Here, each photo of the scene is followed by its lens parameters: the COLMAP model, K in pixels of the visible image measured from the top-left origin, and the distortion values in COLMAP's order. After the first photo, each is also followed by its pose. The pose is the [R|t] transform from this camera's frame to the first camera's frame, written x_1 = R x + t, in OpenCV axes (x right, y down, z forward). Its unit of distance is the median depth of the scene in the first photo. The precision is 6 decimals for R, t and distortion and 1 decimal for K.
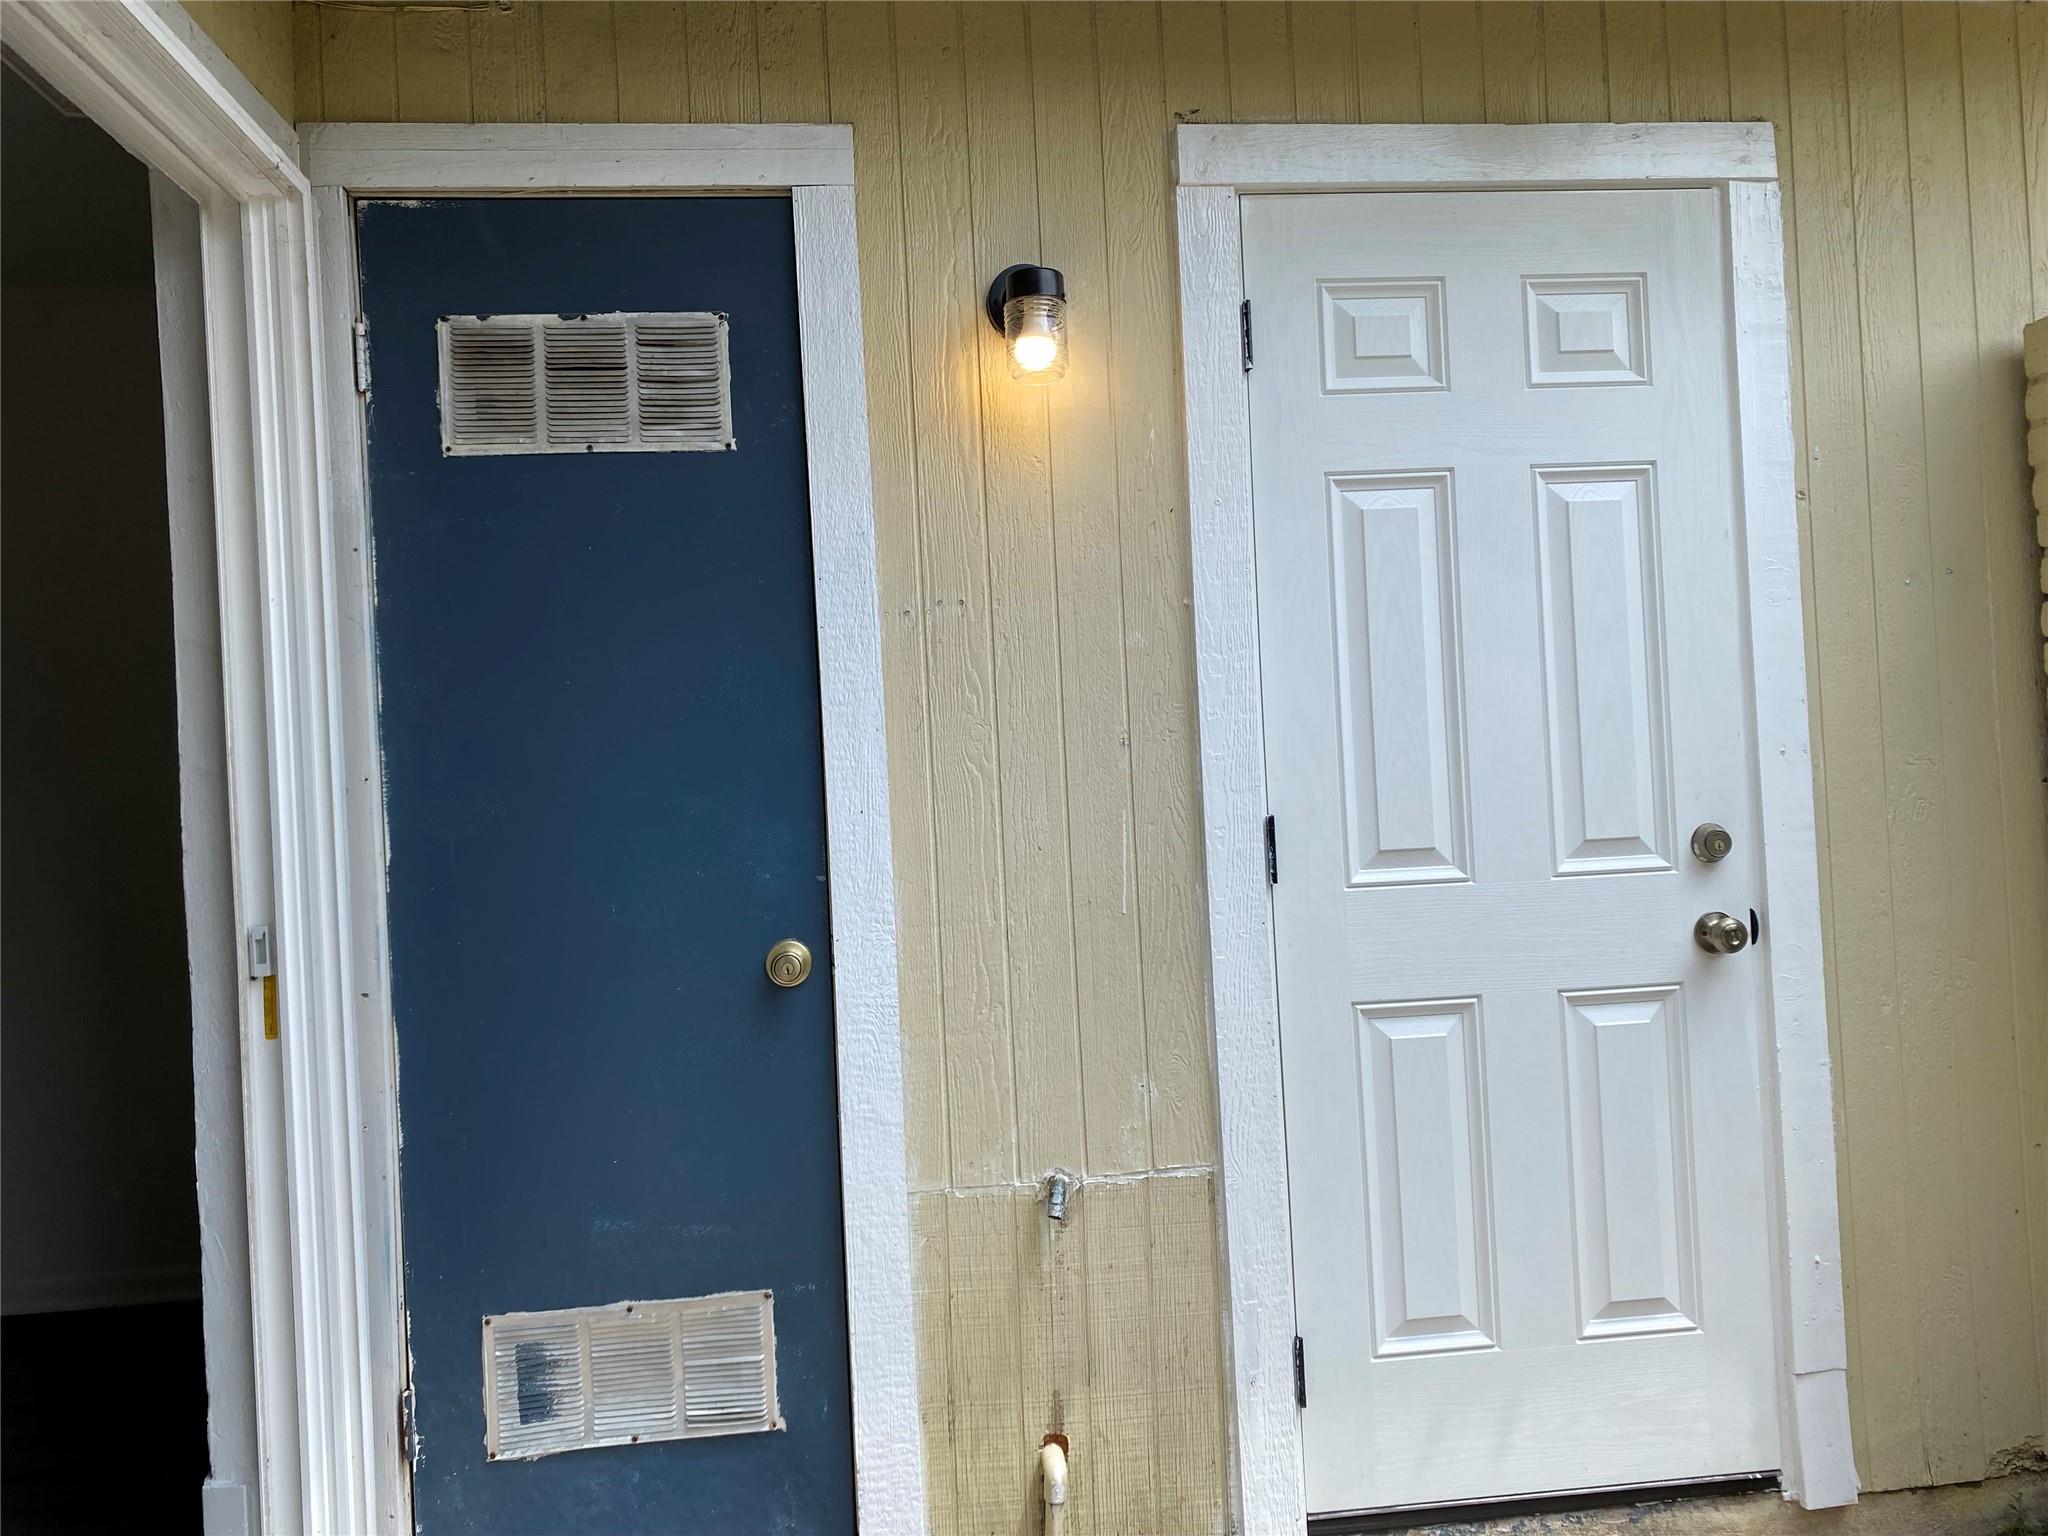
lens RADIAL K [[1562.7, 0, 1029.3], [0, 1562.7, 757.9], [0, 0, 1]] dist [0.031757, -0.036517]
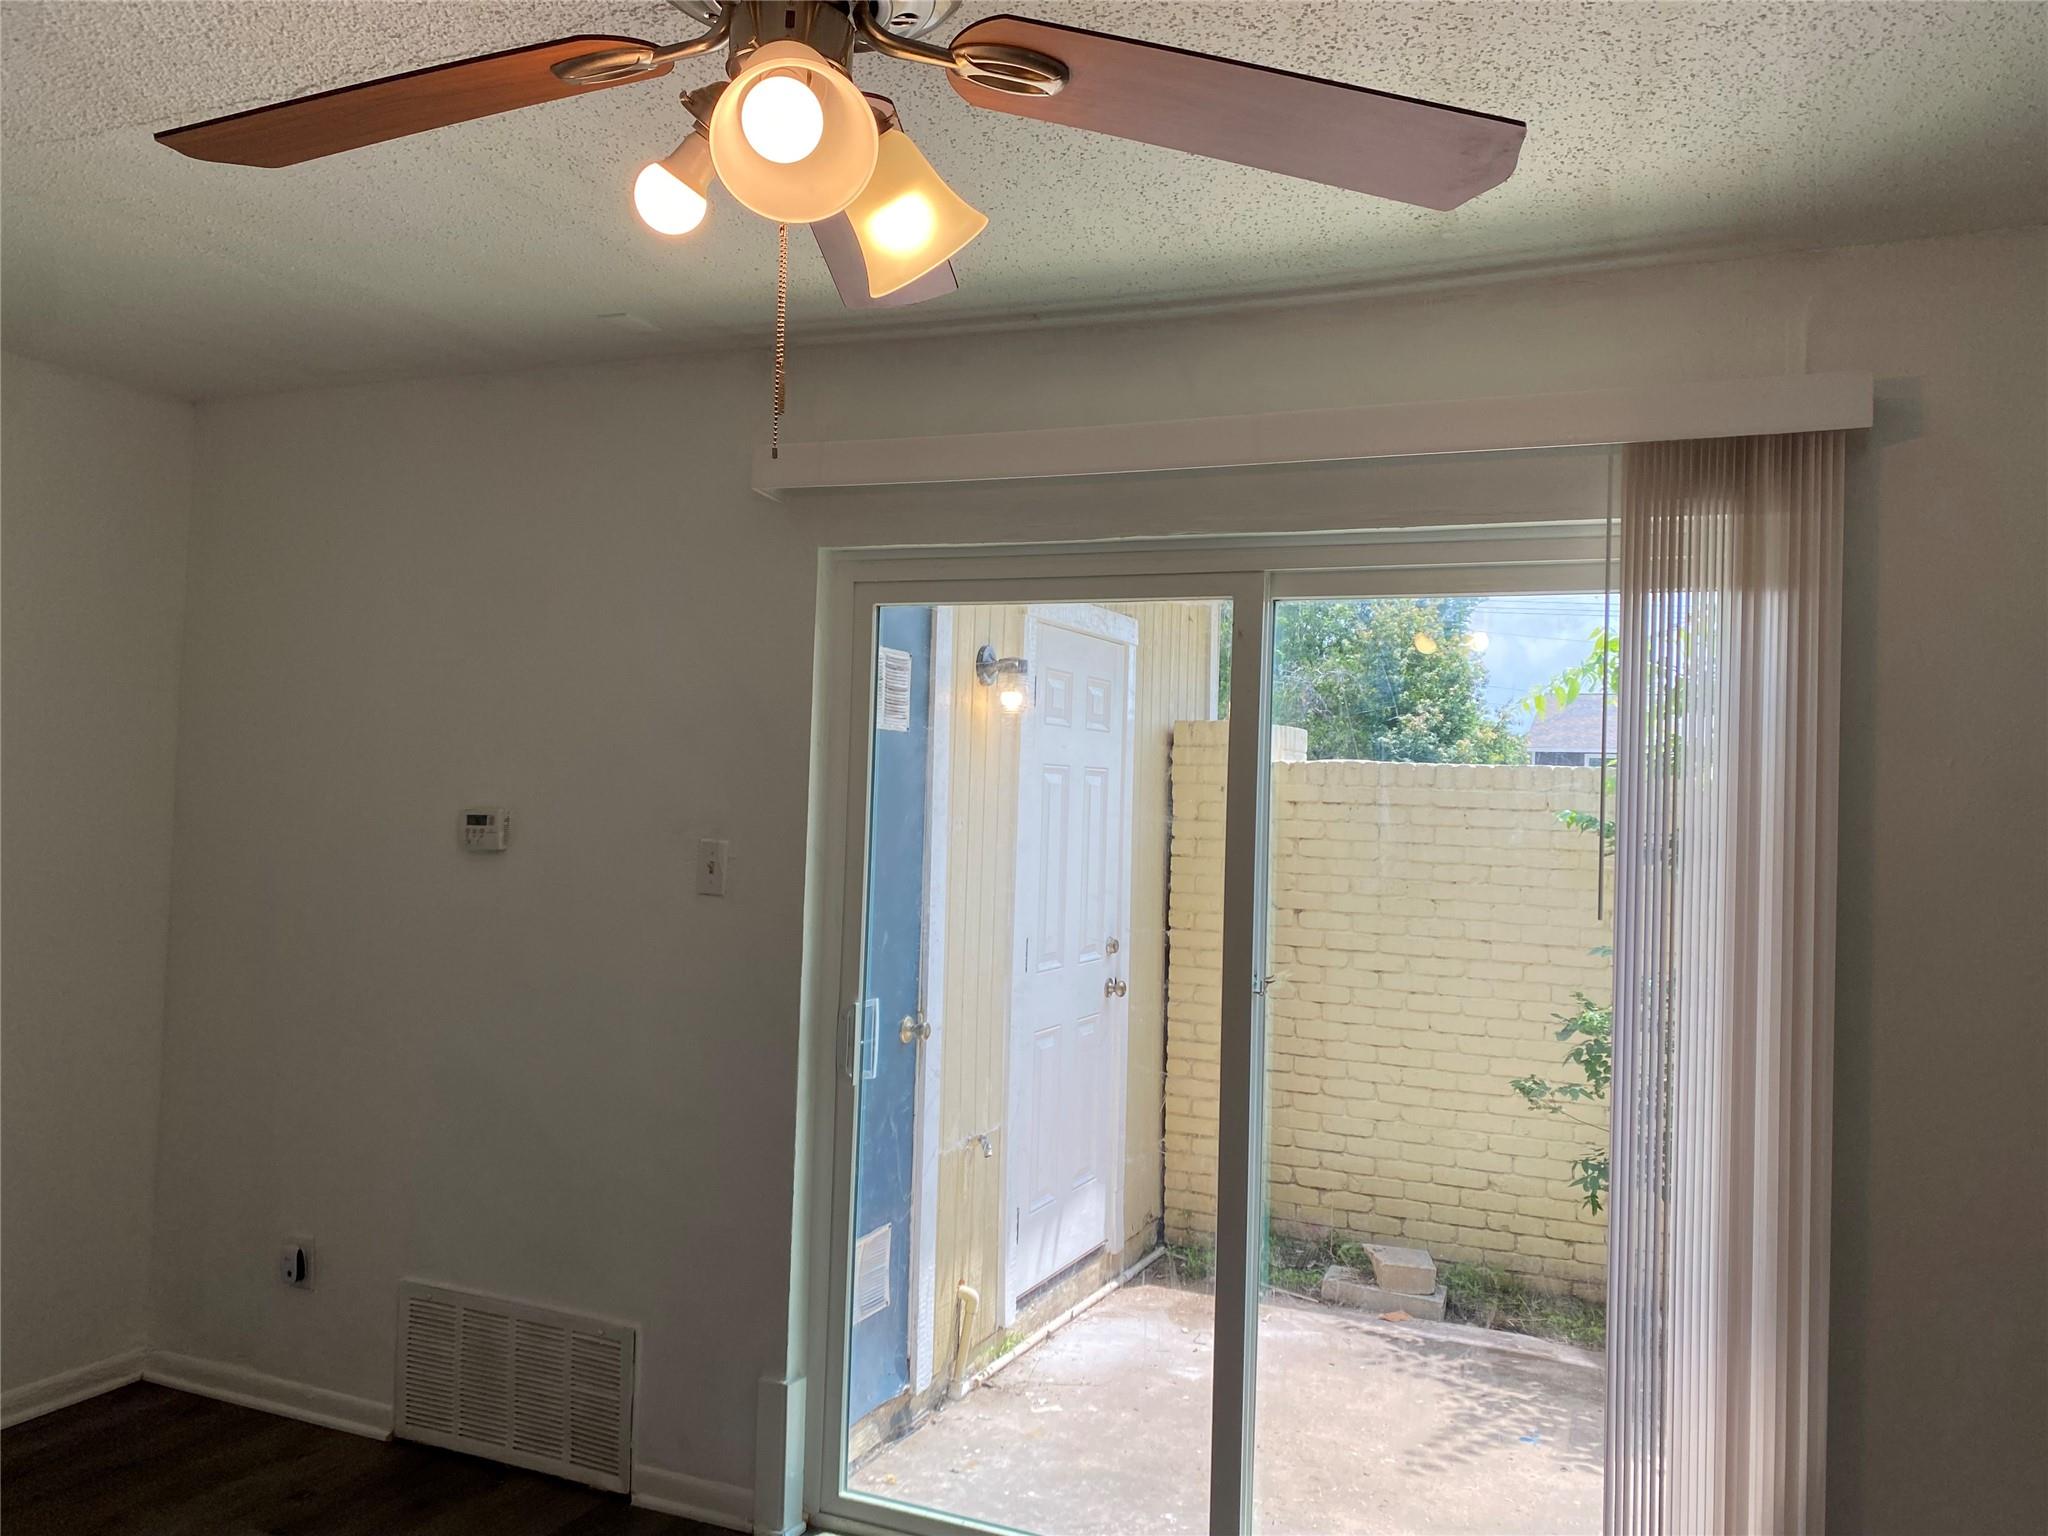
lens RADIAL K [[1562.7, 0, 1039.4], [0, 1562.7, 744.7], [0, 0, 1]] dist [0.031757, -0.036517]
pose [[0.499391, 0.091972, 0.861481, -1.612931], [-0.061305, 0.995608, -0.070754, -0.069781], [-0.864205, -0.017479, 0.502836, 0.007624]]
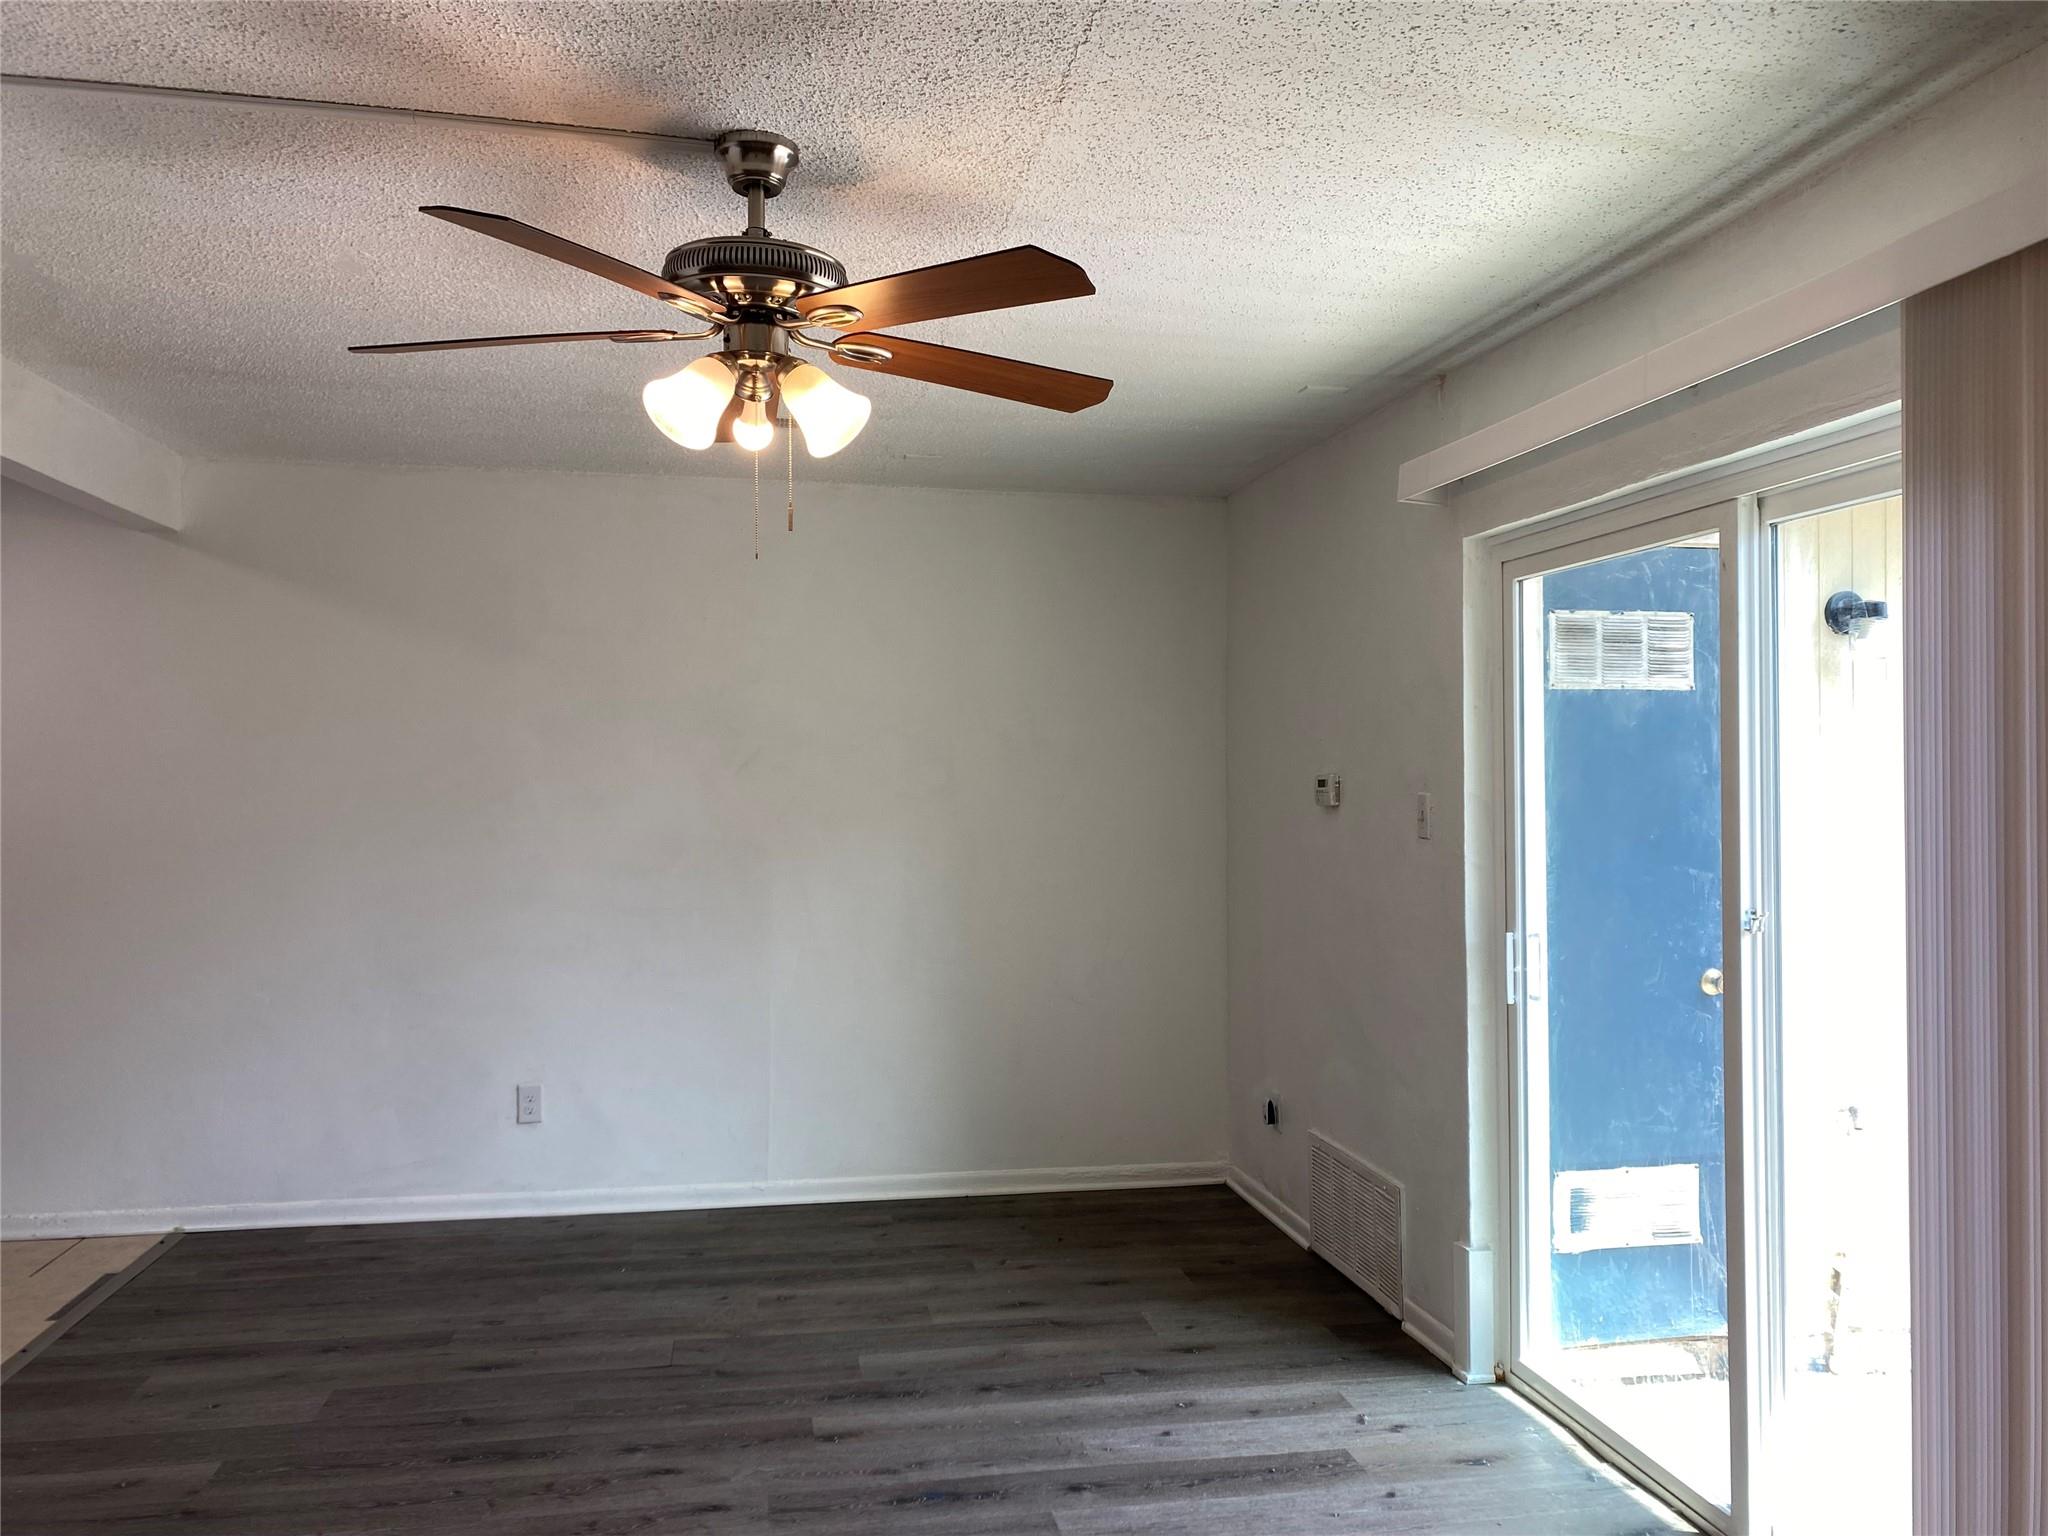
lens RADIAL K [[1562.7, 0, 1035.4], [0, 1562.7, 751.9], [0, 0, 1]] dist [0.031757, -0.036517]
pose [[0.996021, 0.049397, 0.074173, -1.067912], [-0.048483, 0.998725, -0.014072, -0.065589], [-0.074773, 0.010420, 0.997146, -0.723560]]
